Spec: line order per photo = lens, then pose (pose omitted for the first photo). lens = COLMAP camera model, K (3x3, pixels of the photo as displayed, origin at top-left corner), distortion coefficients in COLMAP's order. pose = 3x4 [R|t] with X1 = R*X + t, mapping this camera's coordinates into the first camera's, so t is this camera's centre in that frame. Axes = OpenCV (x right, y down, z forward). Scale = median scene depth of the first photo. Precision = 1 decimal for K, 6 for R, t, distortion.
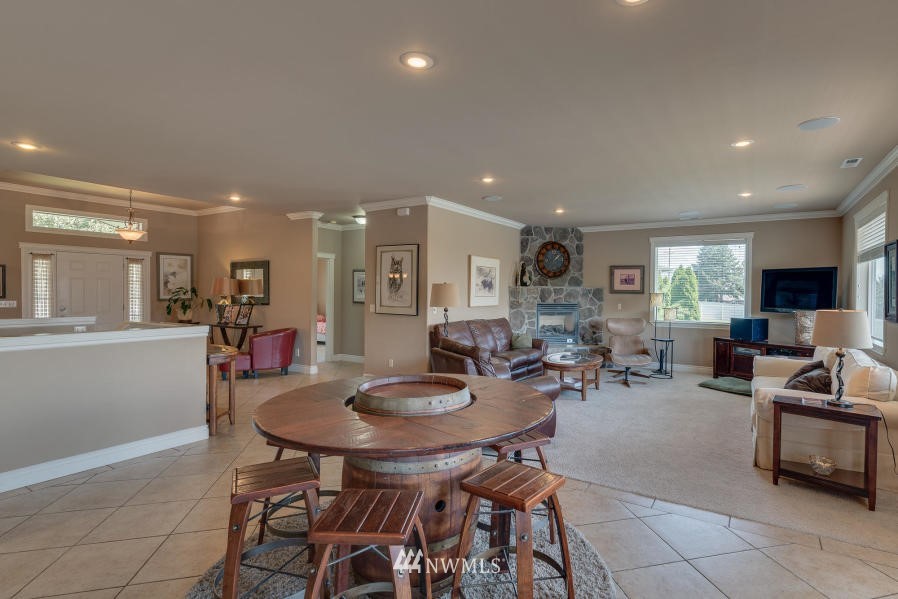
lens RADIAL K [[443.2, 0, 495.0], [0, 443.2, 299.6], [0, 0, 1]] dist [-0.000085, -0.000103]
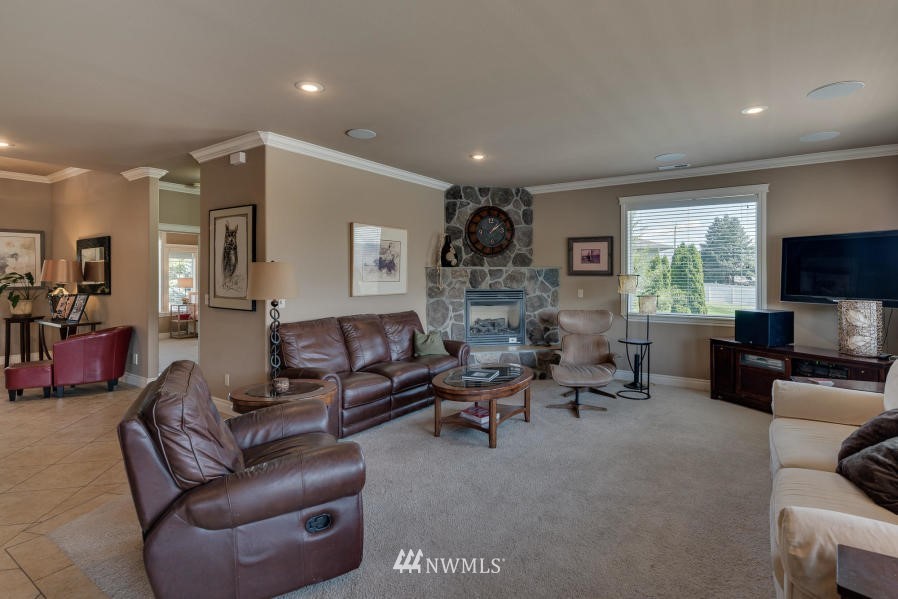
lens RADIAL K [[454.1, 0, 472.7], [0, 454.1, 278.0], [0, 0, 1]] dist [0.002113, 0.000102]
pose [[0.998765, -0.008532, -0.048936, 0.144697], [0.007981, 0.999903, -0.011447, -0.002549], [0.049029, 0.011042, 0.998736, 0.250932]]
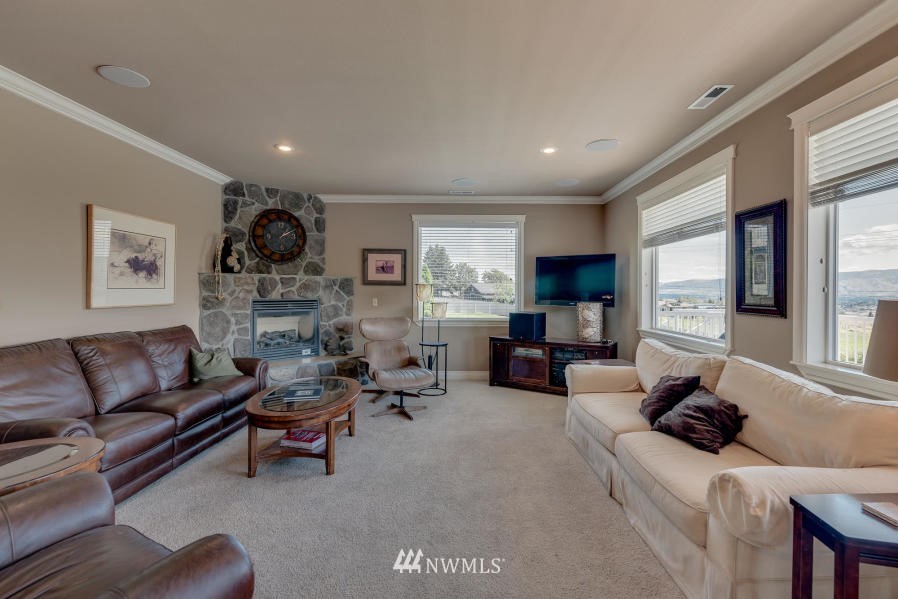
lens RADIAL K [[392.8, 0, 465.4], [0, 392.8, 293.0], [0, 0, 1]] dist [0.000879, 0.000028]
pose [[0.857782, -0.007626, 0.513956, 0.067466], [0.011944, 0.999916, -0.005098, 0.005468], [-0.513874, 0.010511, 0.857801, 0.345660]]
